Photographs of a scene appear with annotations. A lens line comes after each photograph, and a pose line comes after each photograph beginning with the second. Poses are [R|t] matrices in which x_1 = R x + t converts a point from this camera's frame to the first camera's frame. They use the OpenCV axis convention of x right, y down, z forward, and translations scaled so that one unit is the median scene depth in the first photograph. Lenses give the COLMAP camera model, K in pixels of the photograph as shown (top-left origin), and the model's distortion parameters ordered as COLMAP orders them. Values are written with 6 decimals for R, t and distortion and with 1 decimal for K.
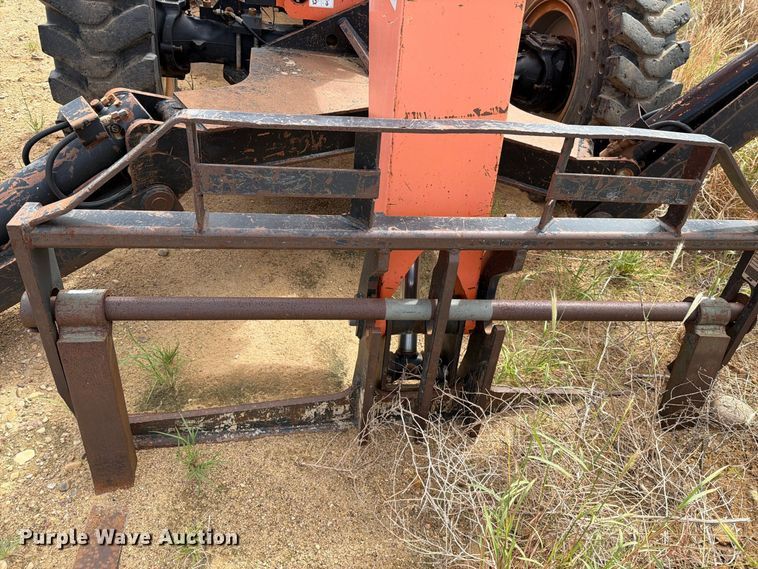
lens RADIAL K [[548.6, 0, 381.2], [0, 548.6, 287.1], [0, 0, 1]] dist [0.023519, -0.028637]
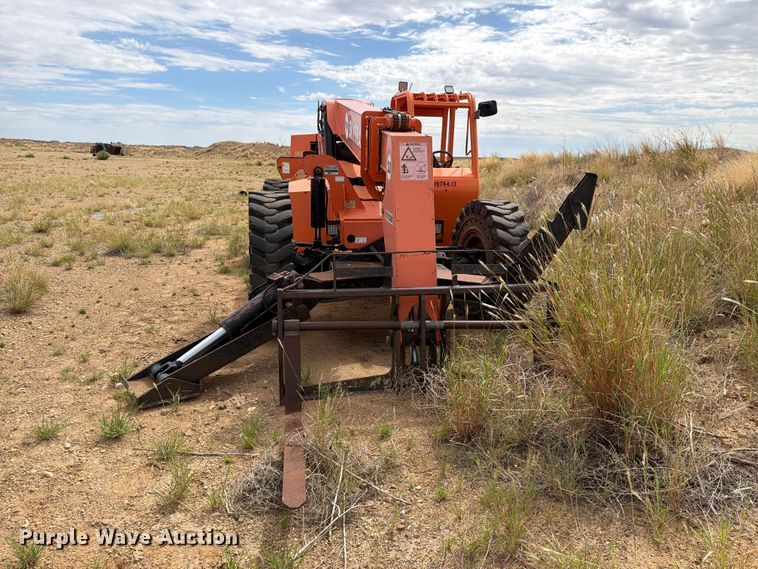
lens RADIAL K [[548.6, 0, 381.2], [0, 548.6, 287.1], [0, 0, 1]] dist [0.023519, -0.028637]
pose [[0.994345, -0.105582, -0.011430, -0.031111], [0.088136, 0.880476, -0.465826, 0.935958], [0.059246, 0.462185, 0.884802, -1.176135]]
